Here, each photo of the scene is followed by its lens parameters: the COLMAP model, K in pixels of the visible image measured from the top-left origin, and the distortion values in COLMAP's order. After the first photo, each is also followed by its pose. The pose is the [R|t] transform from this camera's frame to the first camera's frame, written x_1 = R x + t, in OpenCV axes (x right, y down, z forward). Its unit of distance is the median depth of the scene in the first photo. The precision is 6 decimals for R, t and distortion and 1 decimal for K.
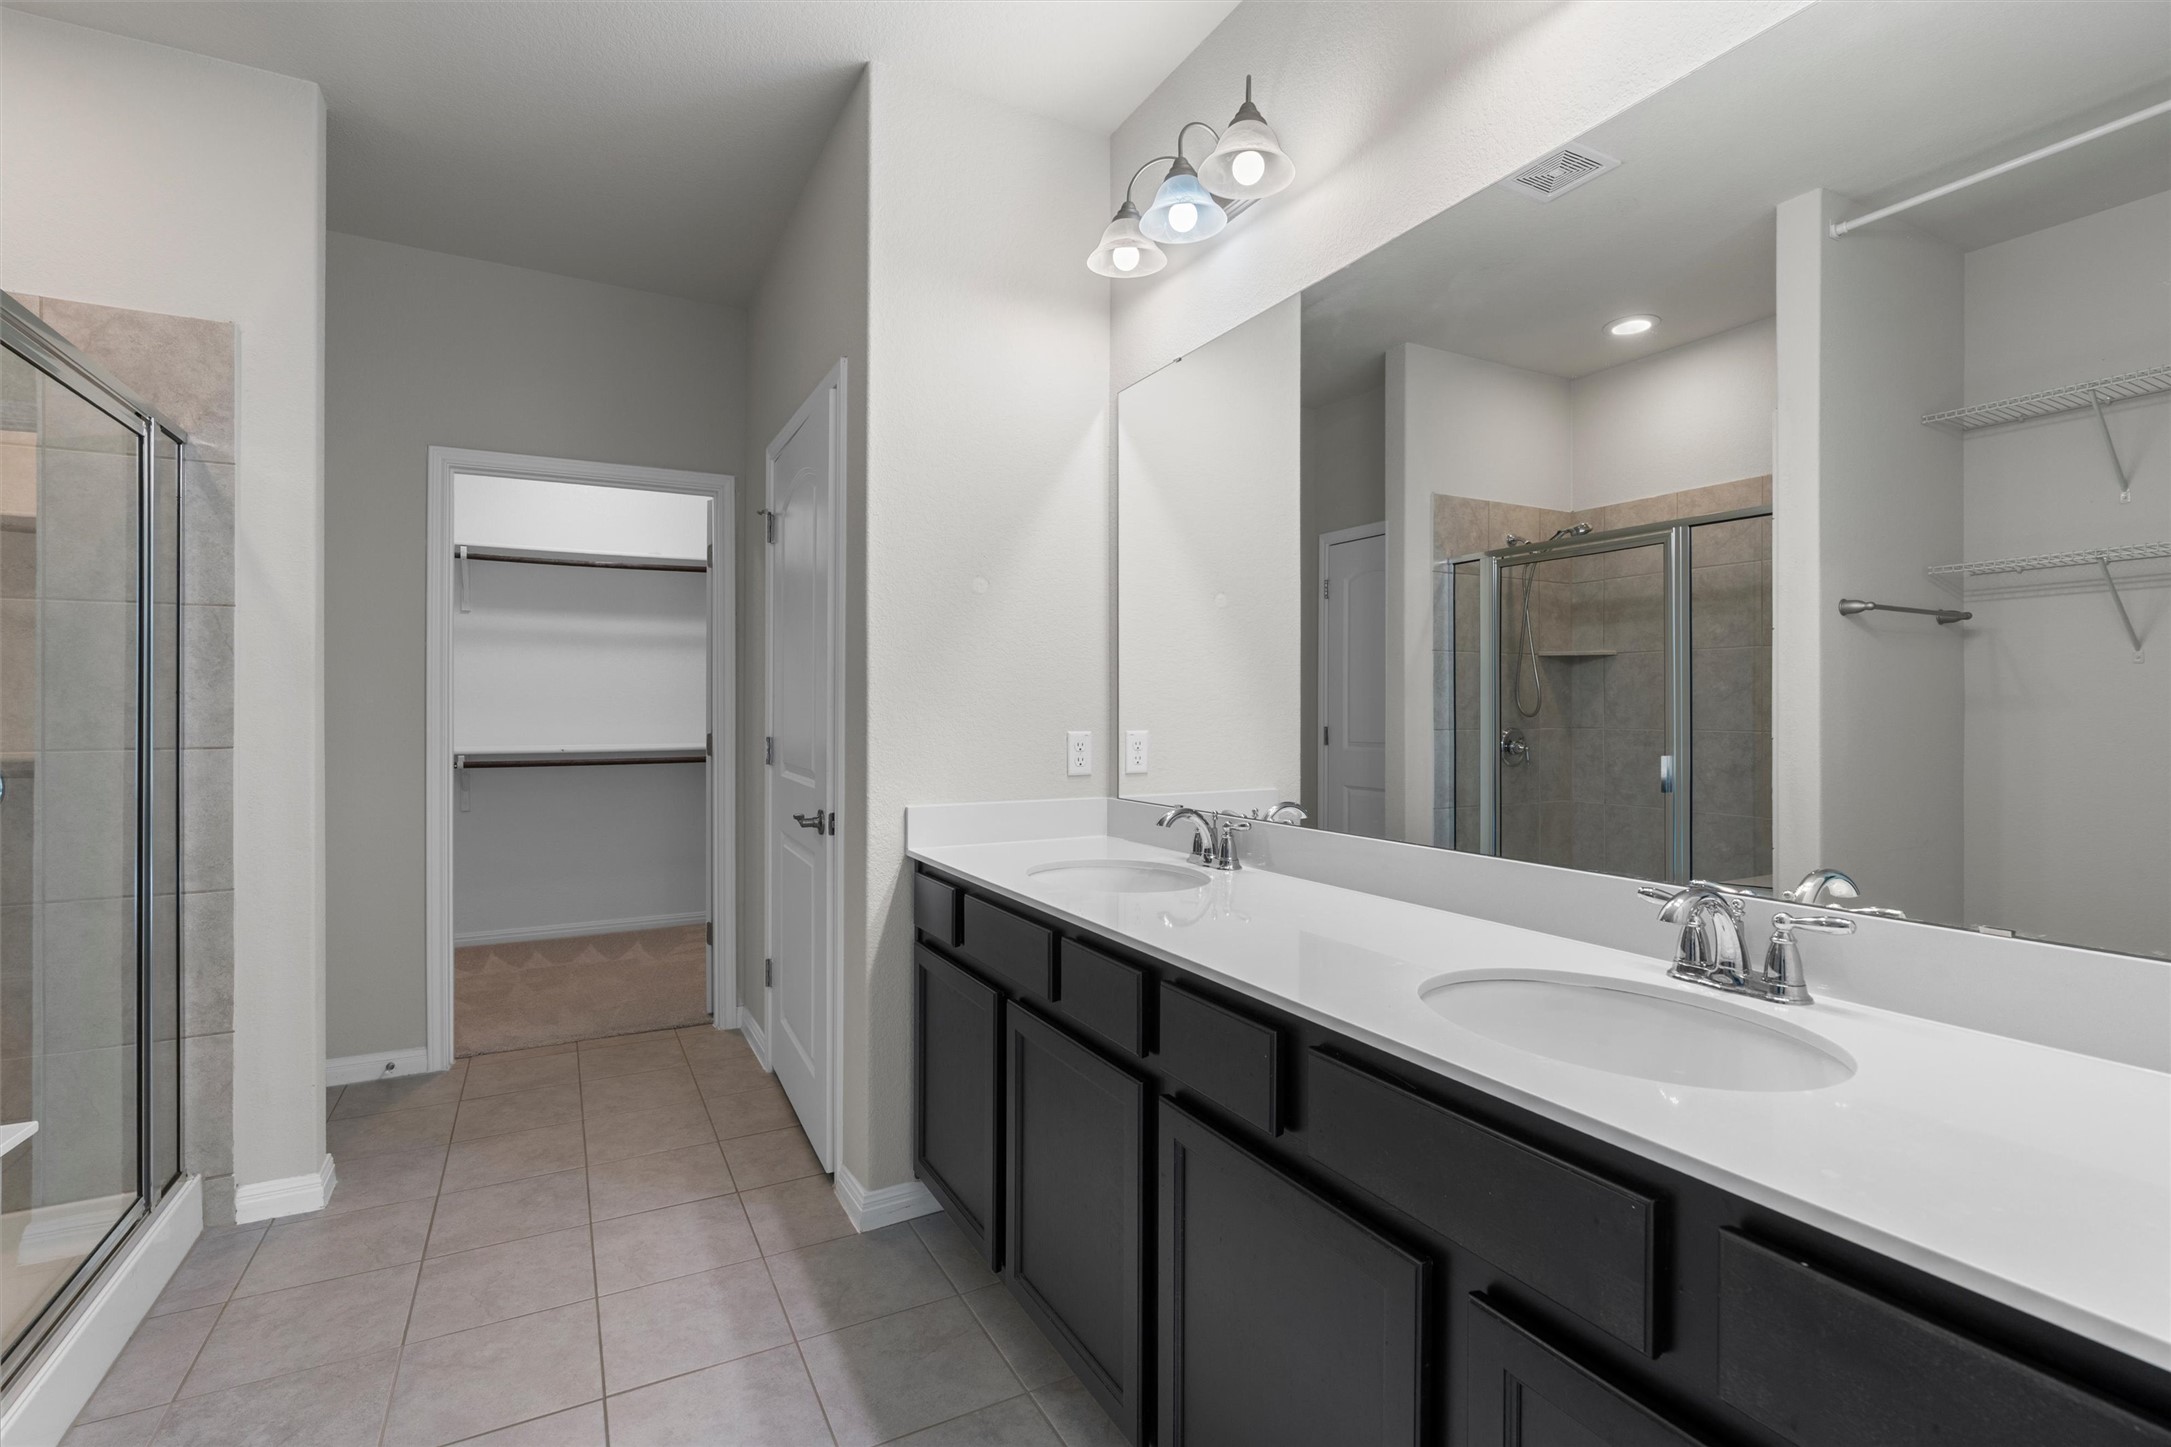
lens RADIAL K [[980.8, 0, 1085.5], [0, 980.8, 723.5], [0, 0, 1]] dist [-0.017725, 0.009911]
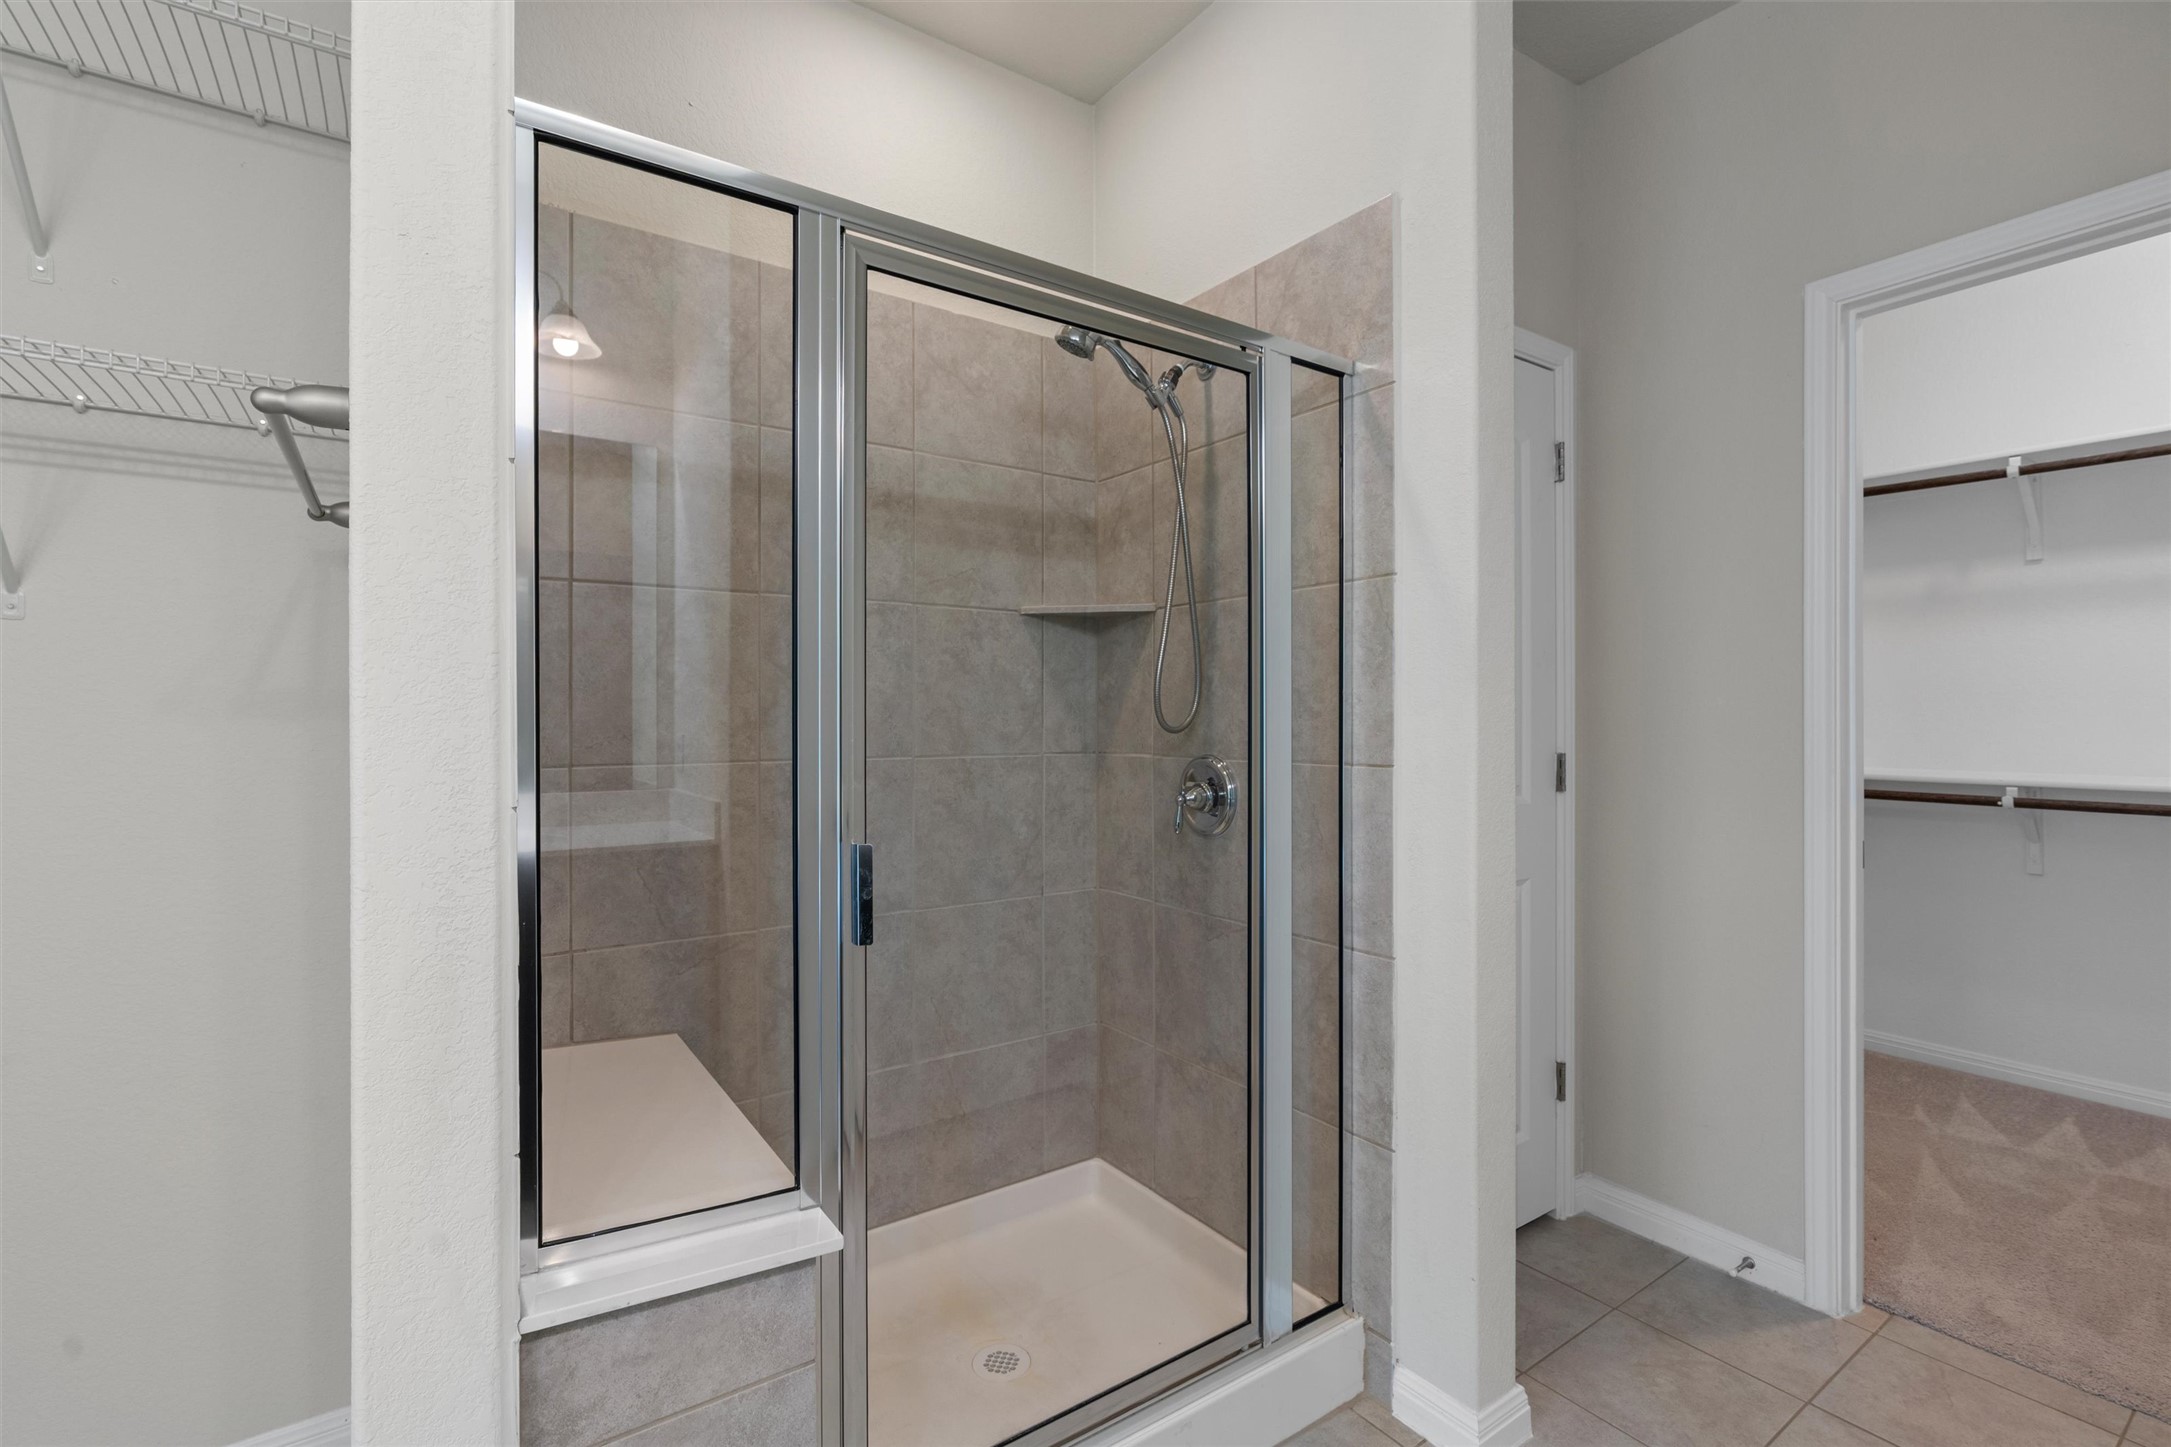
lens RADIAL K [[980.8, 0, 1085.5], [0, 980.8, 723.5], [0, 0, 1]] dist [-0.017725, 0.009911]
pose [[0.116820, -0.004981, -0.993141, -0.167267], [-0.012446, 0.999902, -0.006479, 0.000206], [0.993075, 0.013118, 0.116746, 0.687471]]
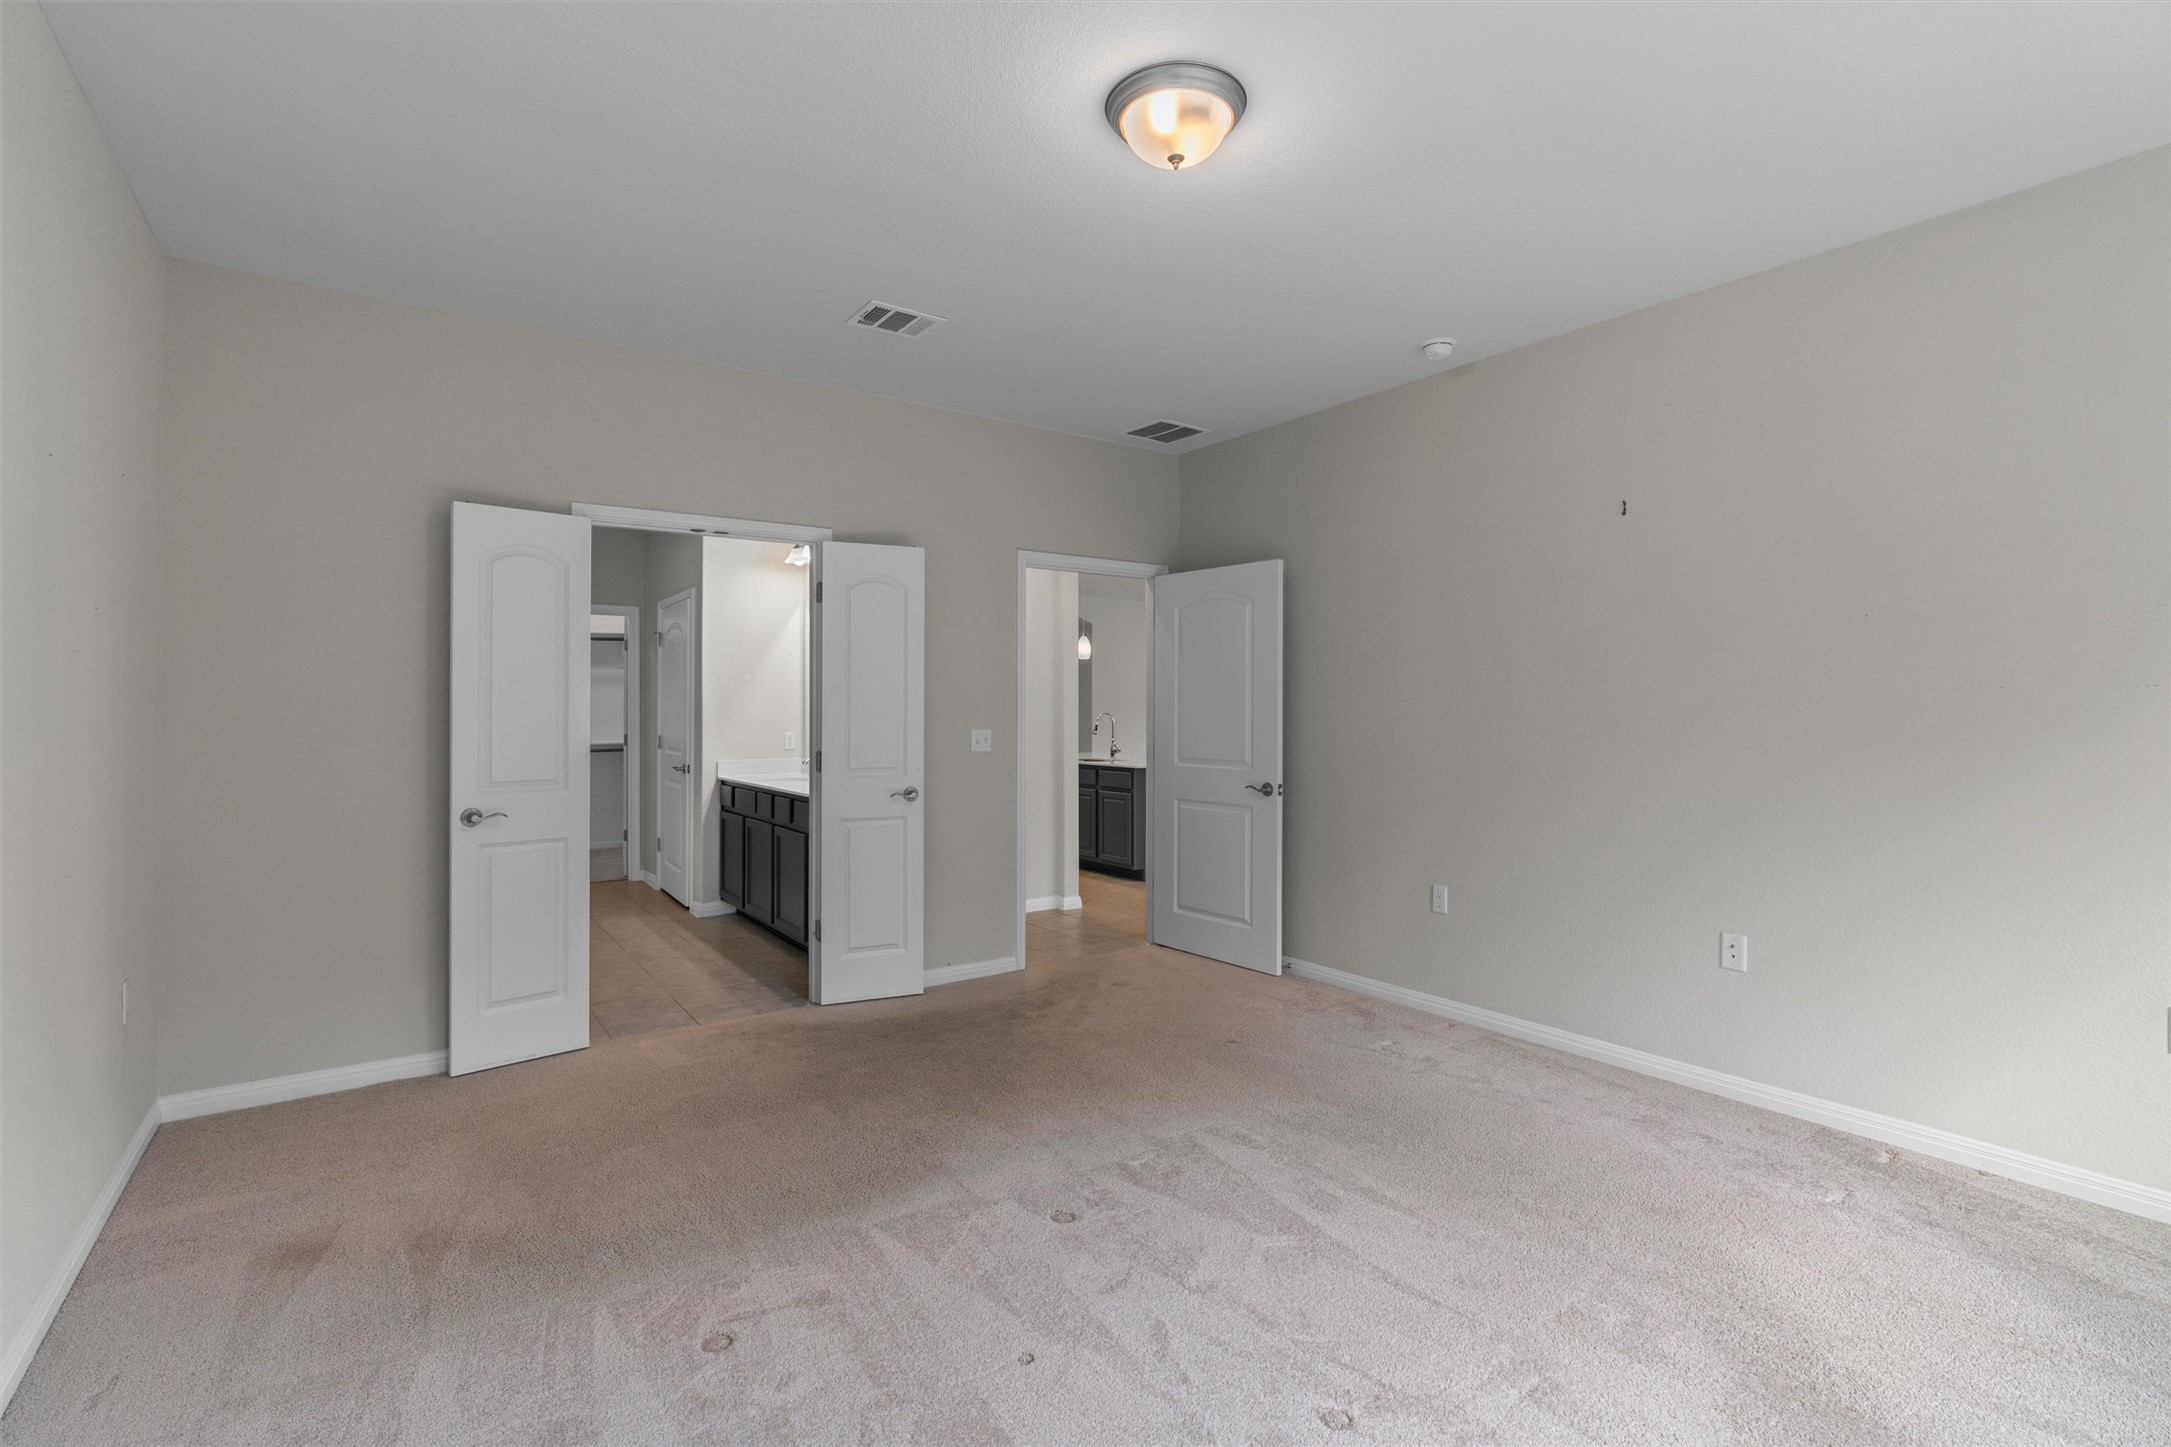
lens RADIAL K [[980.8, 0, 1085.5], [0, 980.8, 723.5], [0, 0, 1]] dist [-0.017725, 0.009911]
pose [[0.992324, -0.002008, 0.123651, 0.124460], [0.002664, 0.999983, -0.005134, 0.000202], [-0.123639, 0.005424, 0.992312, -0.455772]]
